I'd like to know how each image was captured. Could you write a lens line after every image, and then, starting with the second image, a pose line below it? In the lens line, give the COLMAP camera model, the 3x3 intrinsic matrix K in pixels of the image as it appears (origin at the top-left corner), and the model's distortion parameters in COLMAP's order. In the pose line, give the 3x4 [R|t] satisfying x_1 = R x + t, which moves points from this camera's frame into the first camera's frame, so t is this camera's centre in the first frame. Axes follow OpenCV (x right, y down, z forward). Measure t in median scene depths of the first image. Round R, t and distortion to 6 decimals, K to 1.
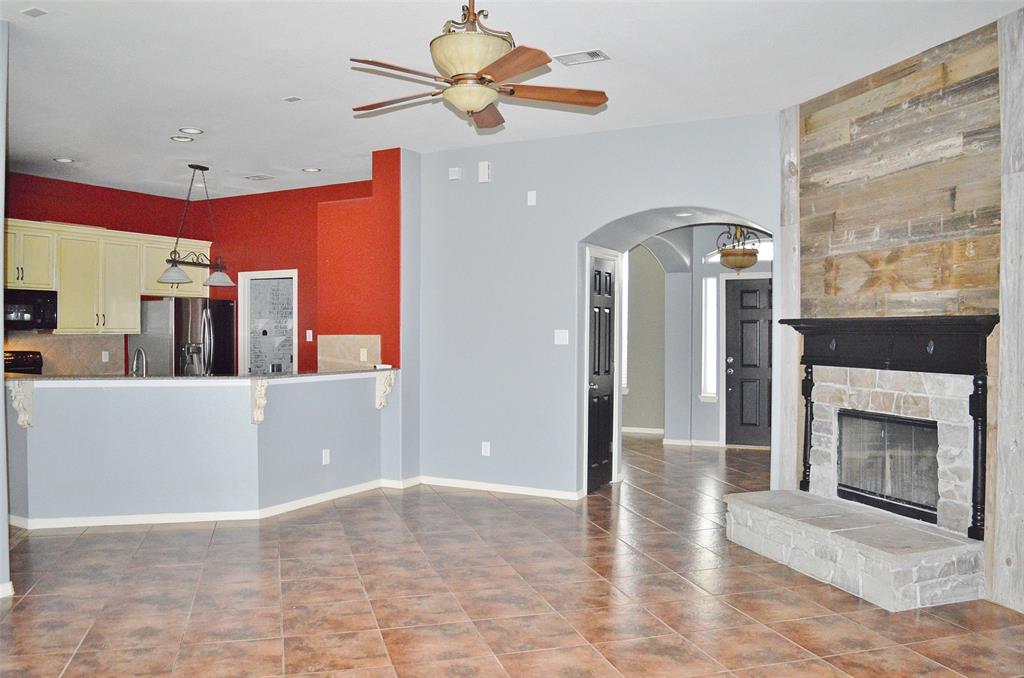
lens RADIAL K [[814.2, 0, 512.0], [0, 814.2, 339.0], [0, 0, 1]] dist [-0.093269, 0.018464]
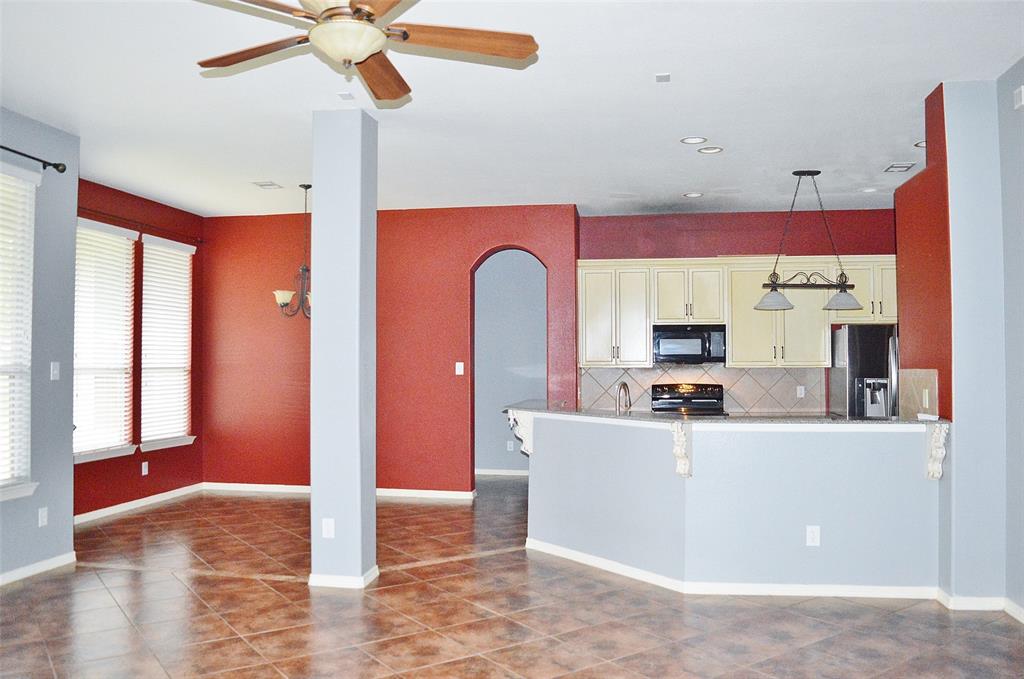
lens RADIAL K [[814.2, 0, 512.0], [0, 814.2, 339.5], [0, 0, 1]] dist [-0.093269, 0.018464]
pose [[0.325630, -0.031321, -0.944978, 0.521501], [-0.006629, 0.999351, -0.035407, -0.006023], [0.945474, 0.017794, 0.325211, 0.709382]]
